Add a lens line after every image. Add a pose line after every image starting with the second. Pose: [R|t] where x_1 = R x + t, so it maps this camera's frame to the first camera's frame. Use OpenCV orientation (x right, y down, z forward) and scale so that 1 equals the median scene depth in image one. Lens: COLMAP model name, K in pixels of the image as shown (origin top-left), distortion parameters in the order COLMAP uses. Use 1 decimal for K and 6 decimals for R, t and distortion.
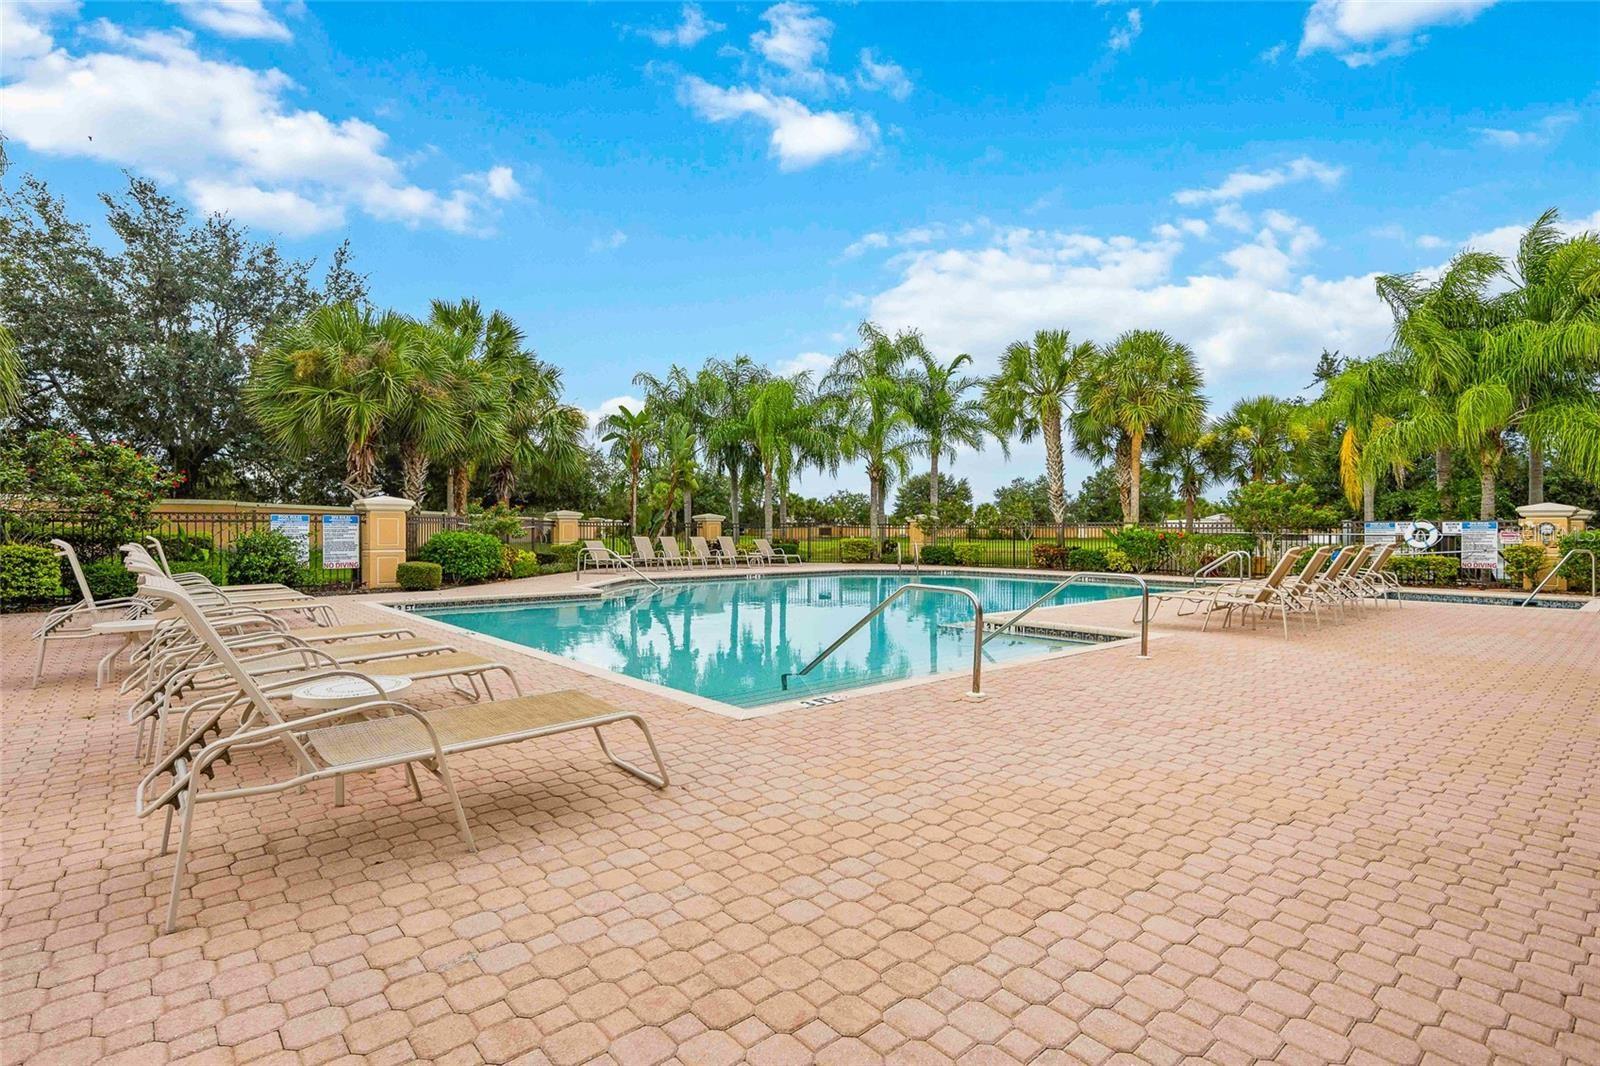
lens RADIAL K [[767.6, 0, 796.9], [0, 767.6, 530.5], [0, 0, 1]] dist [-0.000047, 0.000186]
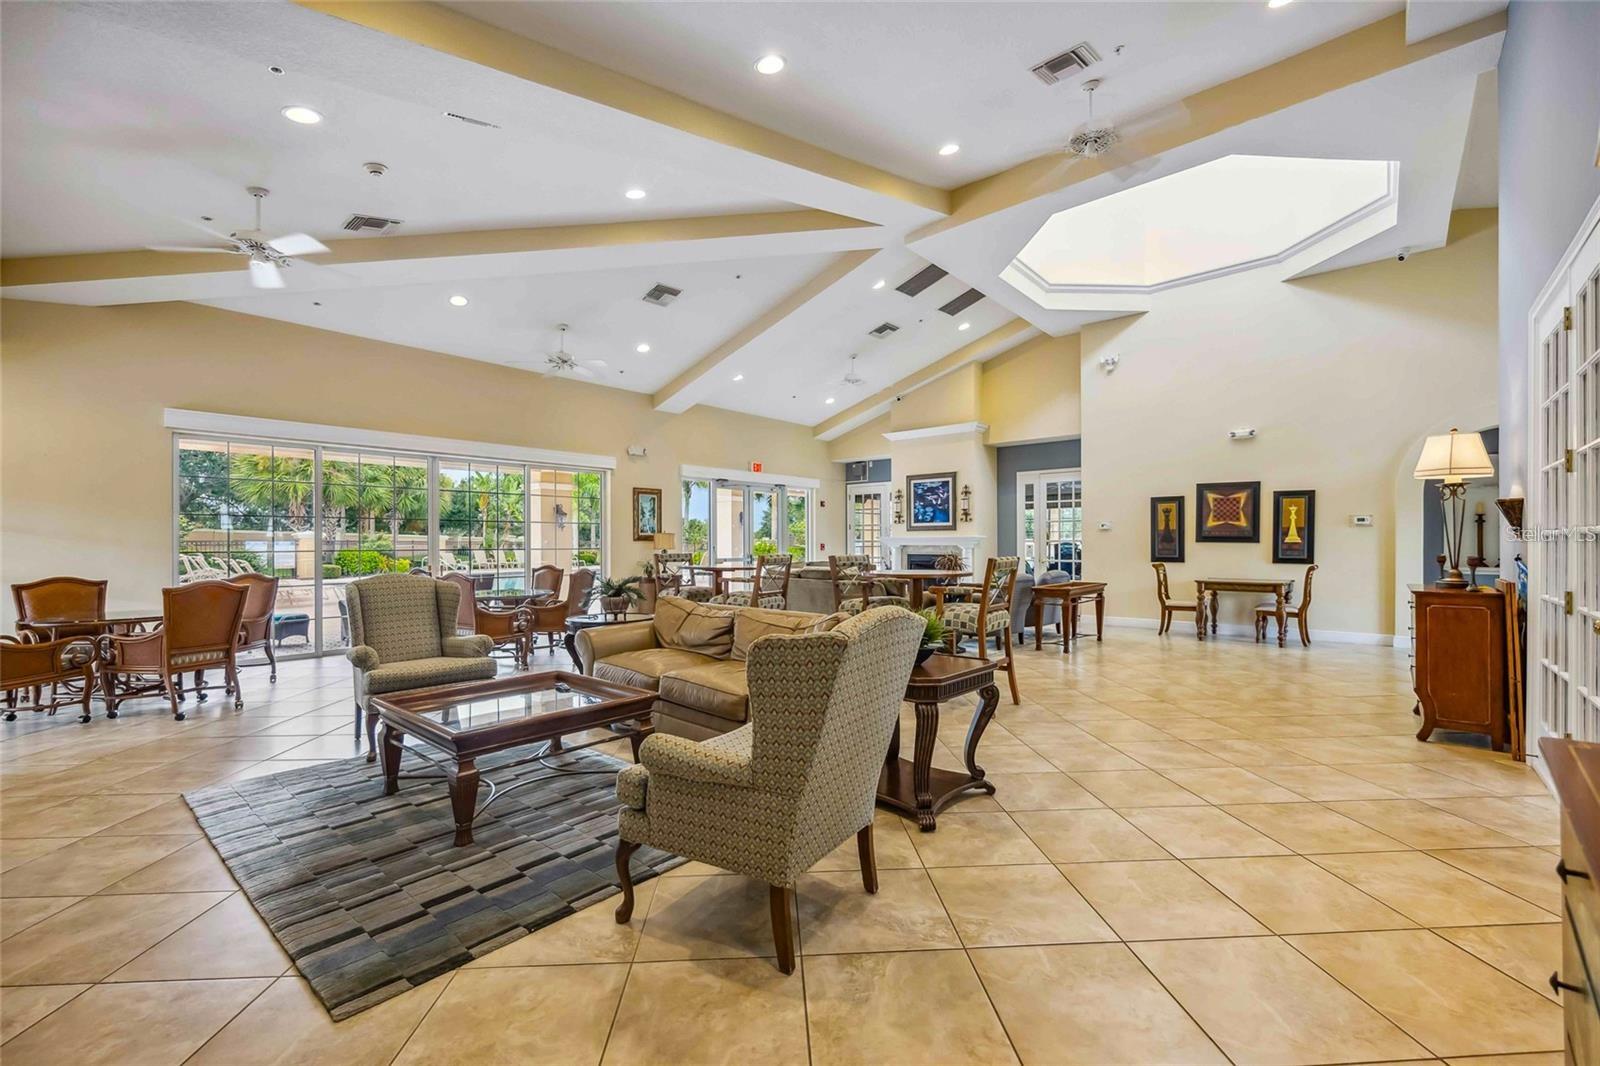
lens RADIAL K [[661.0, 0, 799.6], [0, 661.0, 542.0], [0, 0, 1]] dist [-0.000137, -0.000006]
pose [[0.992365, -0.000073, 0.123333, 1.185886], [0.000403, 0.999996, -0.002655, -0.026658], [-0.123332, 0.002685, 0.992362, -1.978101]]
